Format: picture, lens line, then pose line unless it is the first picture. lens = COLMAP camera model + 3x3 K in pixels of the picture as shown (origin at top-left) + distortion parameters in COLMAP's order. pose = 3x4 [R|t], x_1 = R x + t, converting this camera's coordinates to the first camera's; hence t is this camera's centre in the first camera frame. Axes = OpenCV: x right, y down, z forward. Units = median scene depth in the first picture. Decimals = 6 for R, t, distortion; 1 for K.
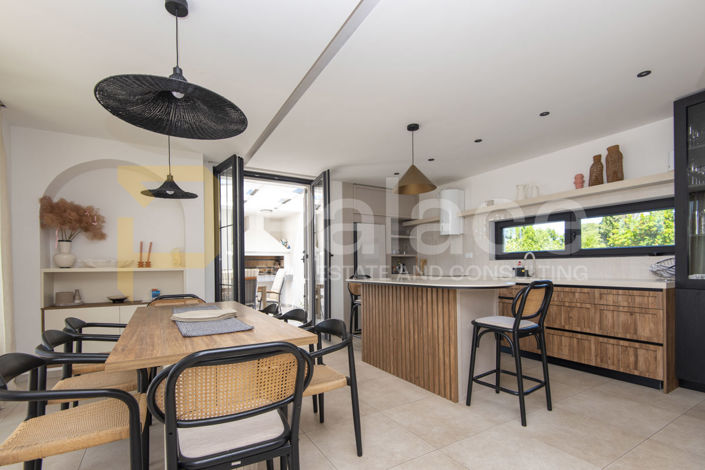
lens RADIAL K [[322.2, 0, 339.2], [0, 322.2, 264.5], [0, 0, 1]] dist [-0.009713, -0.003765]
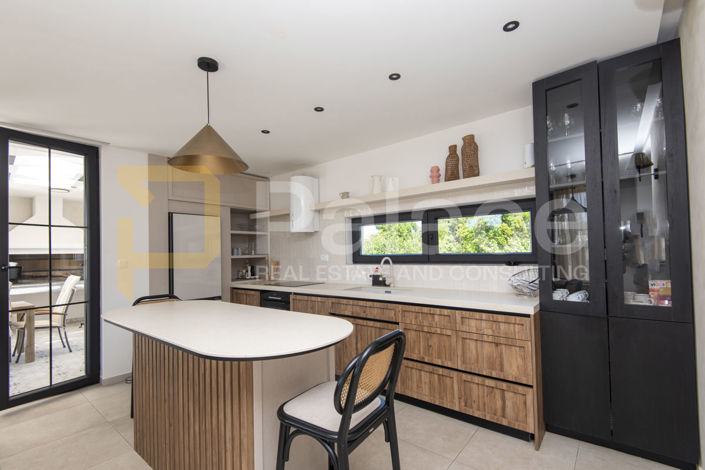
lens RADIAL K [[322.2, 0, 345.0], [0, 322.2, 242.8], [0, 0, 1]] dist [-0.009713, -0.003765]
pose [[0.930915, -0.002363, 0.365227, 0.249511], [0.014005, 0.999475, -0.029228, -0.067380], [-0.364967, 0.032324, 0.930459, 0.346442]]
